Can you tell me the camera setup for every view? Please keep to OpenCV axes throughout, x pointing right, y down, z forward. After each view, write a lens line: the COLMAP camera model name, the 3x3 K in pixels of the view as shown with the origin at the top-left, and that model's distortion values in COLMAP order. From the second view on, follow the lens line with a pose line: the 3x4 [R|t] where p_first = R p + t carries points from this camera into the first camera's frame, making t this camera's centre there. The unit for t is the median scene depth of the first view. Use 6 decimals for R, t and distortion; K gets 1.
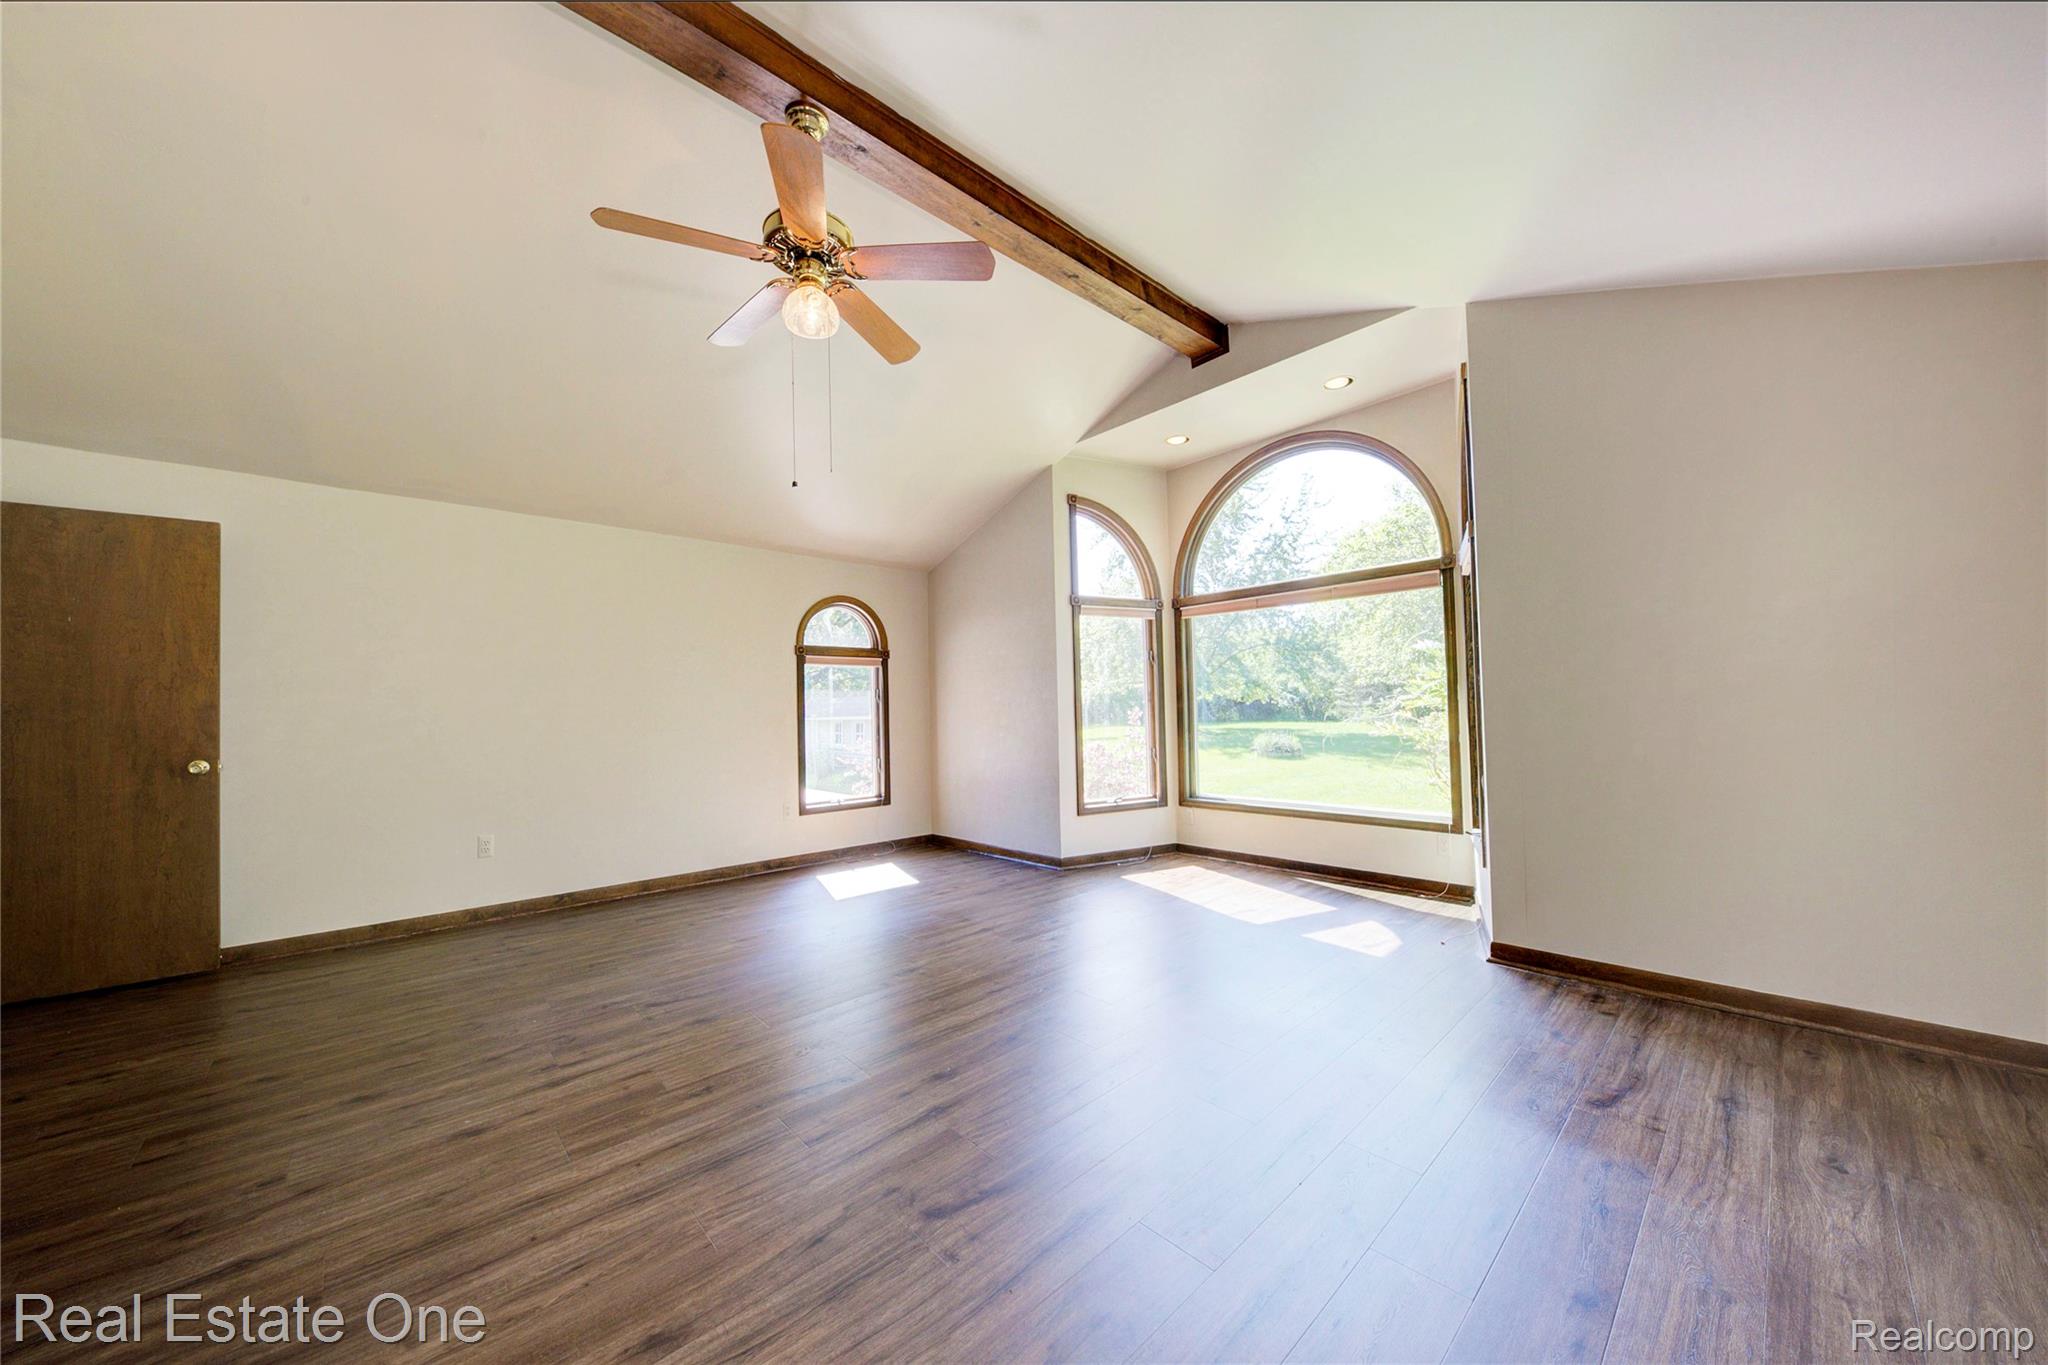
lens RADIAL K [[704.7, 0, 1020.9], [0, 704.7, 695.4], [0, 0, 1]] dist [-0.000517, -0.000052]
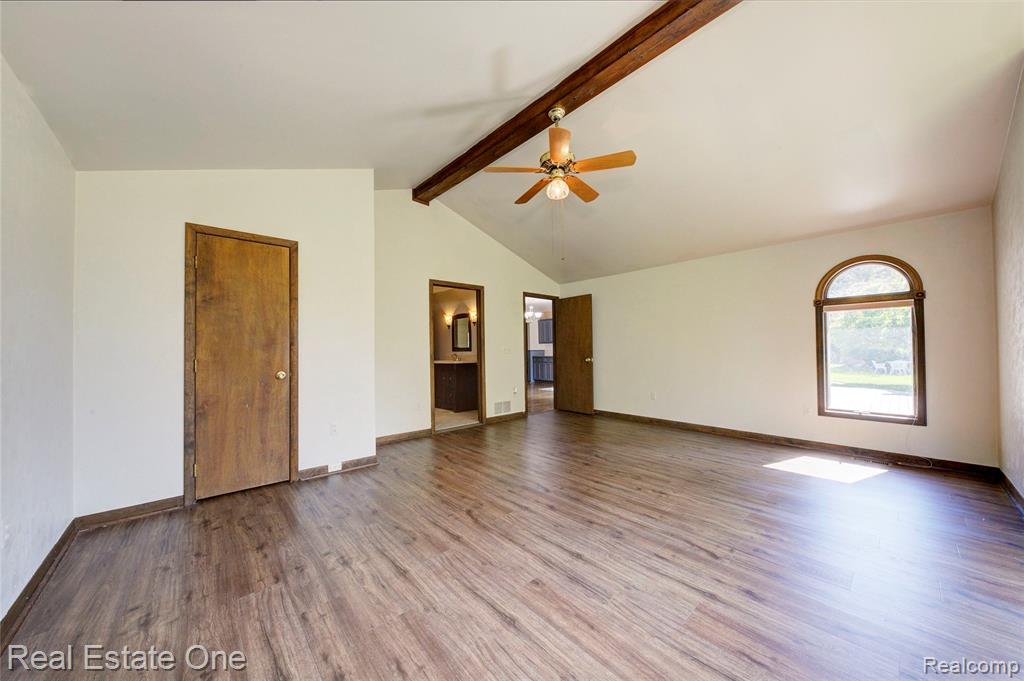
lens RADIAL K [[346.9, 0, 512.7], [0, 346.9, 344.3], [0, 0, 1]] dist [0.005329, -0.000056]
pose [[-0.018619, 0.007704, -0.999797, 0.741528], [0.034509, 0.999379, 0.007059, -0.008285], [0.999231, -0.034370, -0.018873, 0.653425]]
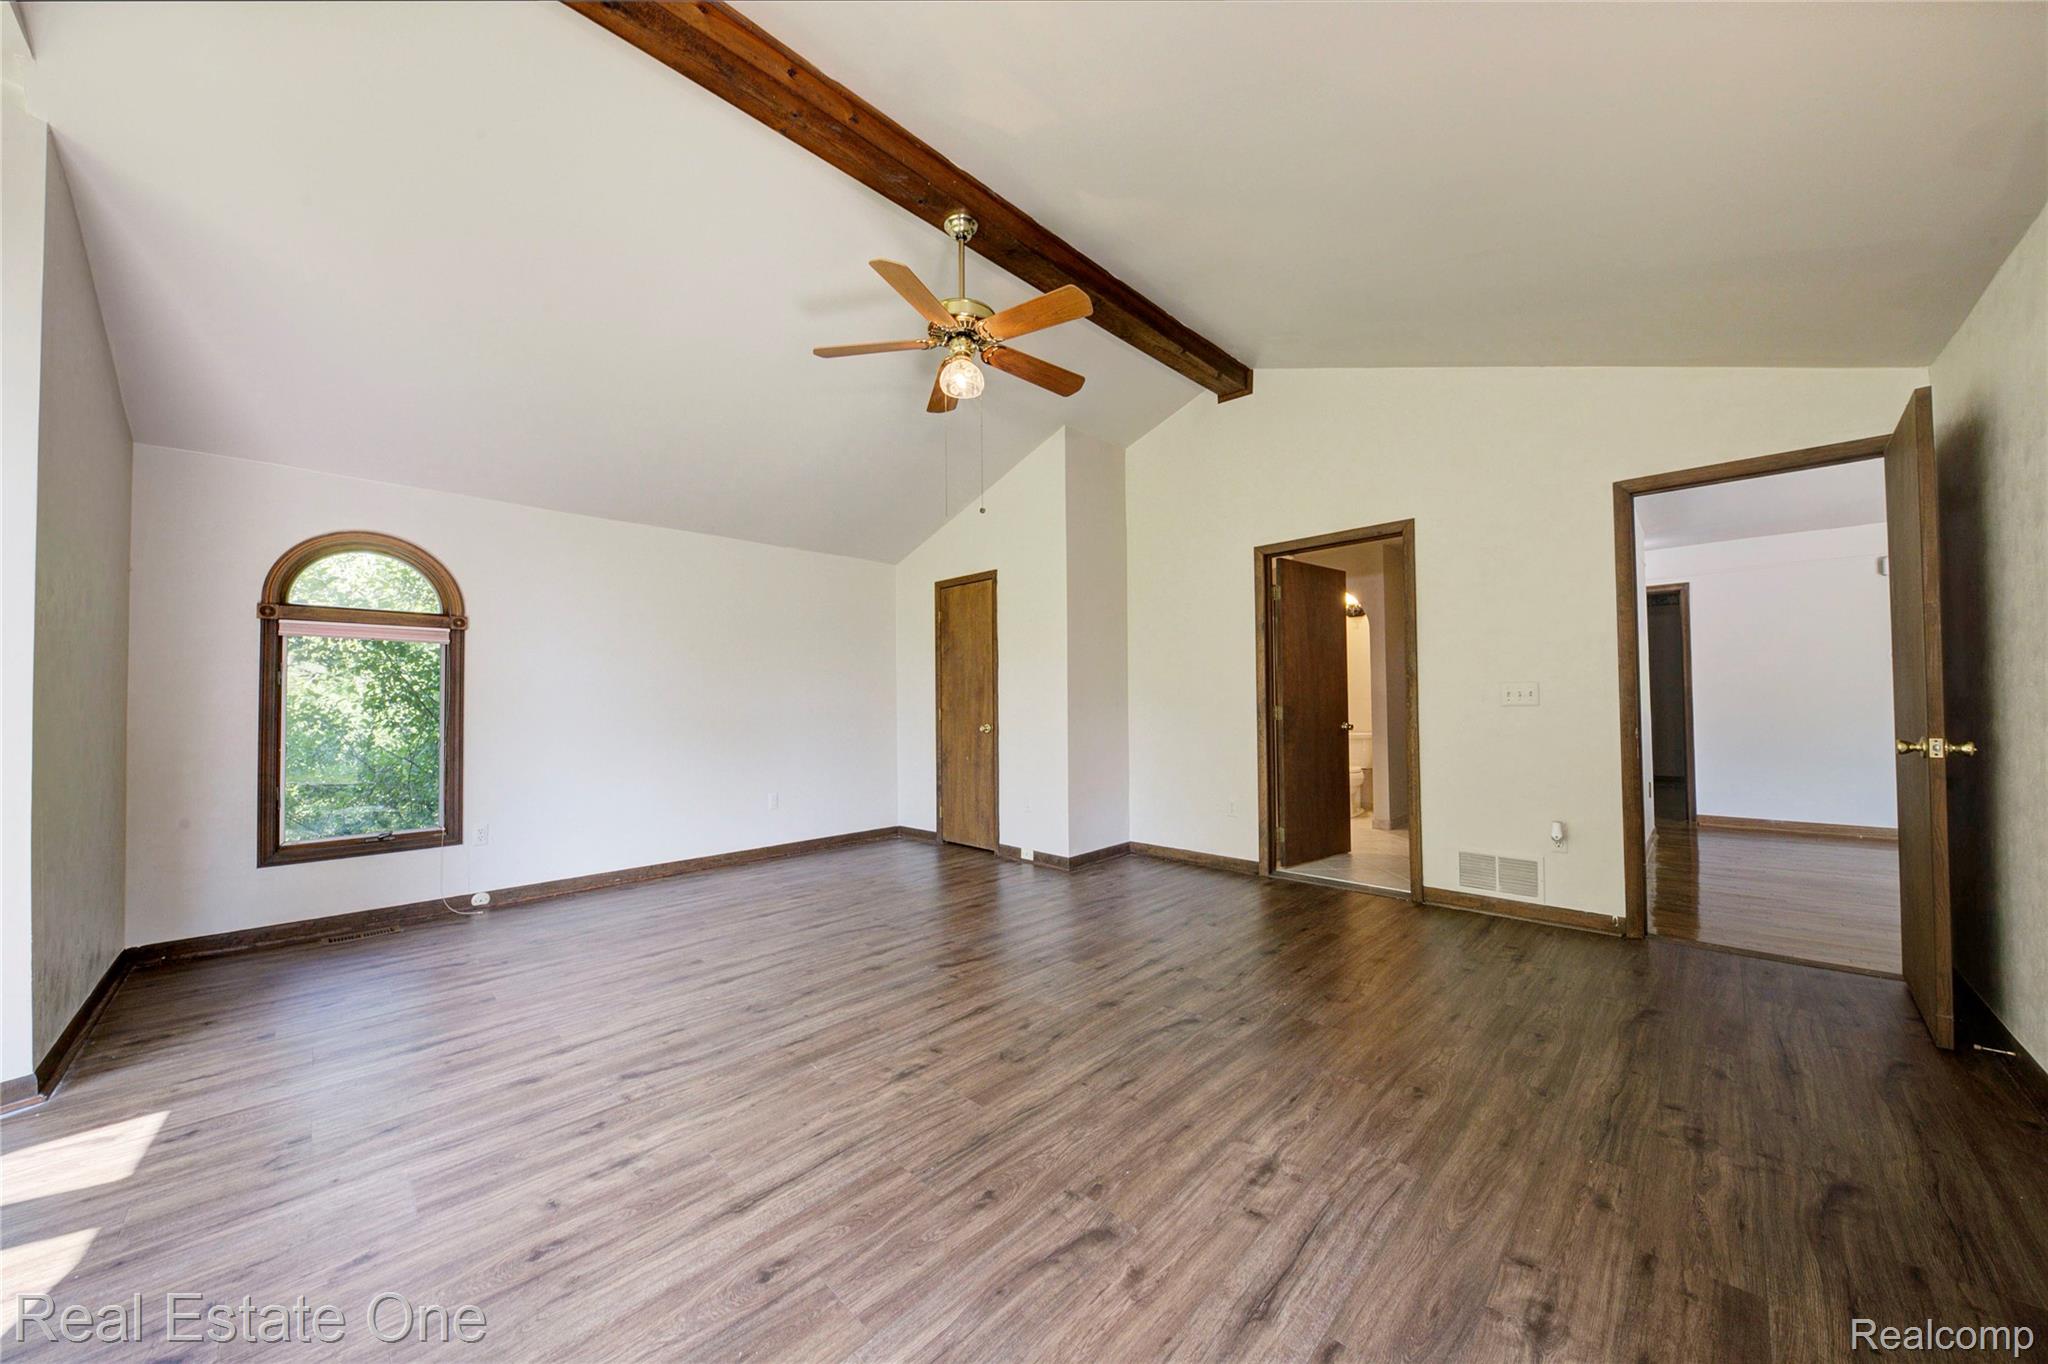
lens RADIAL K [[693.8, 0, 1025.4], [0, 693.8, 689.7], [0, 0, 1]] dist [0.005329, -0.000056]
pose [[-0.997808, 0.032170, -0.057838, -0.249393], [0.034516, 0.998603, -0.040019, 0.042098], [0.056470, -0.041927, -0.997524, 1.720705]]
